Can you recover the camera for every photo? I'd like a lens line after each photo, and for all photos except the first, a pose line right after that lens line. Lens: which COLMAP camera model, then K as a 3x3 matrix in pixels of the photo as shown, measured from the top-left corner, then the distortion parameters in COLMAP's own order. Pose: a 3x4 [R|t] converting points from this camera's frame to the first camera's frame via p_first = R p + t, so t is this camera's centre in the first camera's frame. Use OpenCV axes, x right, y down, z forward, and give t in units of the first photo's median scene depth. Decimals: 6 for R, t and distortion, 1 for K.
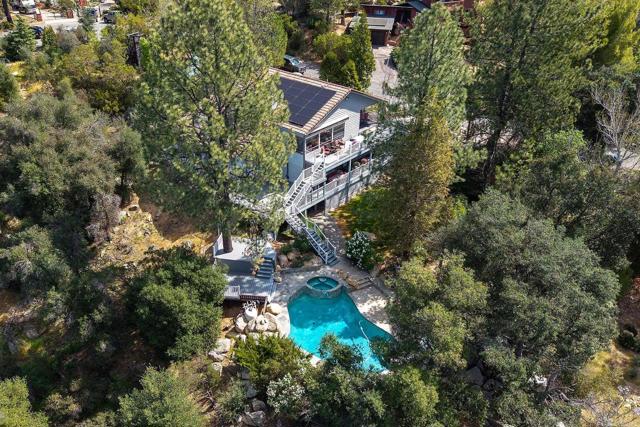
lens RADIAL K [[463.1, 0, 320.2], [0, 463.1, 189.7], [0, 0, 1]] dist [0.023402, -0.001836]
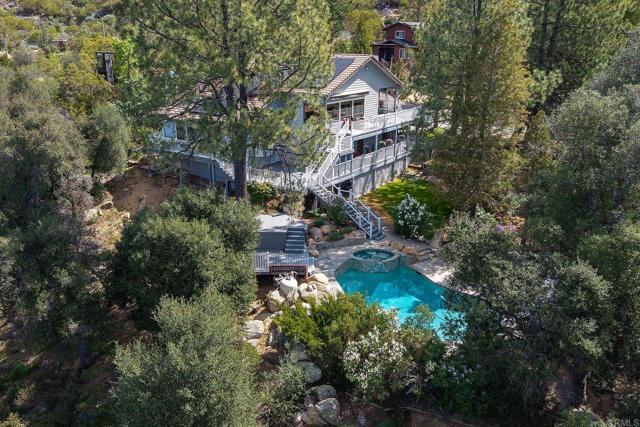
lens RADIAL K [[459.9, 0, 320.0], [0, 459.9, 213.5], [0, 0, 1]] dist [0.041611, -0.002272]
pose [[0.994503, -0.047979, 0.093071, -0.143777], [0.063579, 0.982928, -0.172657, 0.251876], [-0.083198, 0.177625, 0.980575, 0.251822]]
